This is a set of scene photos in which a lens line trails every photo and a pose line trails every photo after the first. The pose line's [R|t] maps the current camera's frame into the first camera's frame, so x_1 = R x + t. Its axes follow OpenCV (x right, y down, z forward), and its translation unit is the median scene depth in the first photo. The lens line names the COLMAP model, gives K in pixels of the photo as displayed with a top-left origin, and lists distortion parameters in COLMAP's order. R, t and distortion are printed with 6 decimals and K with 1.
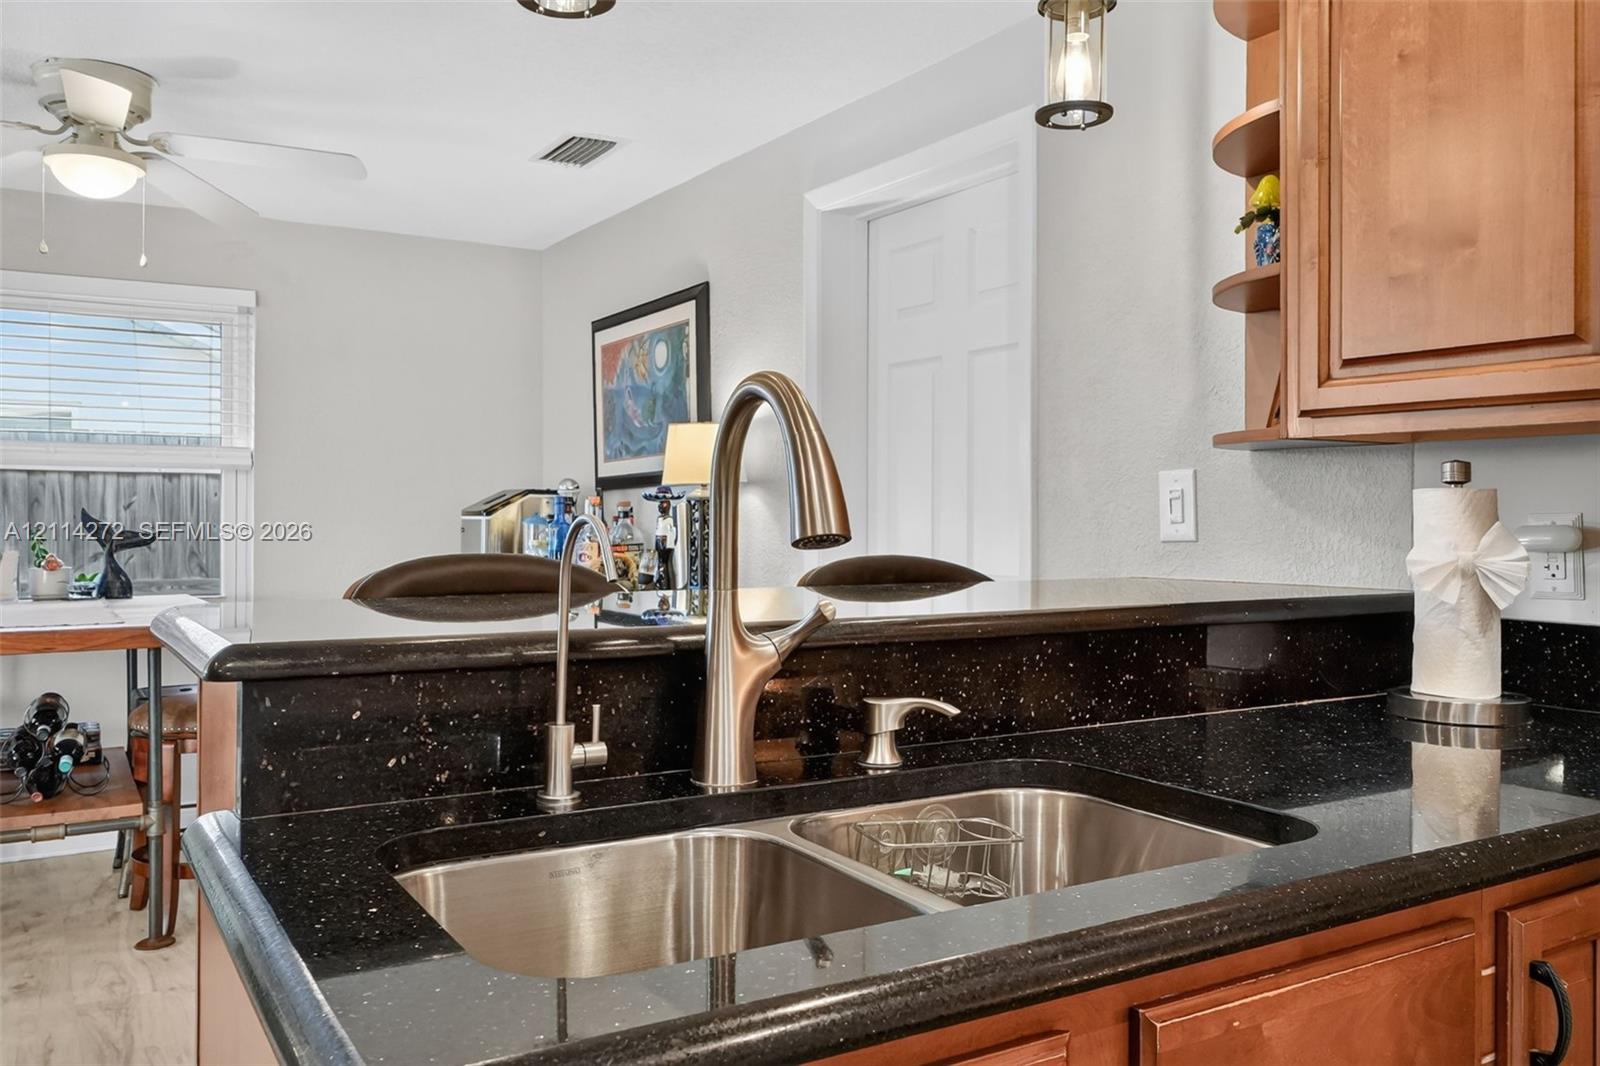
lens RADIAL K [[1248.7, 0, 798.3], [0, 1248.7, 524.4], [0, 0, 1]] dist [0.003893, -0.000450]
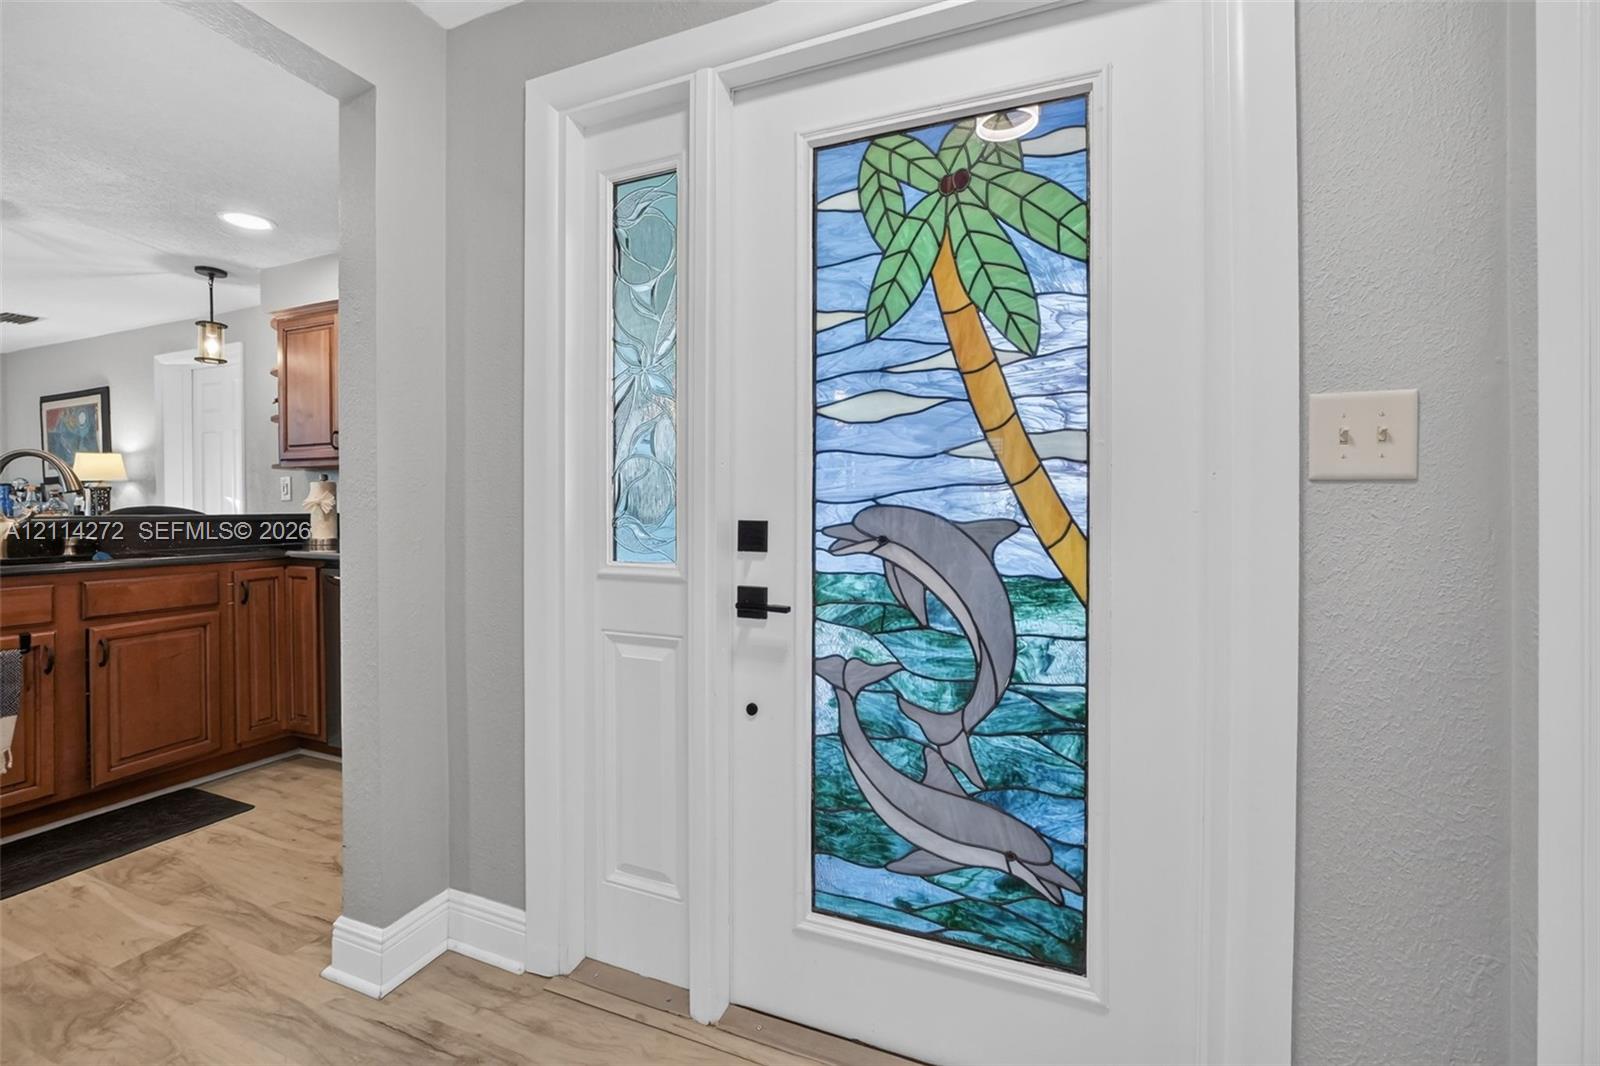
lens RADIAL K [[677.3, 0, 817.1], [0, 677.3, 511.4], [0, 0, 1]] dist [-0.004428, 0.000462]
pose [[0.815874, -0.009874, 0.578145, 0.247017], [0.010983, 0.999938, 0.001578, 0.030879], [-0.578125, 0.005062, 0.815933, -0.638720]]
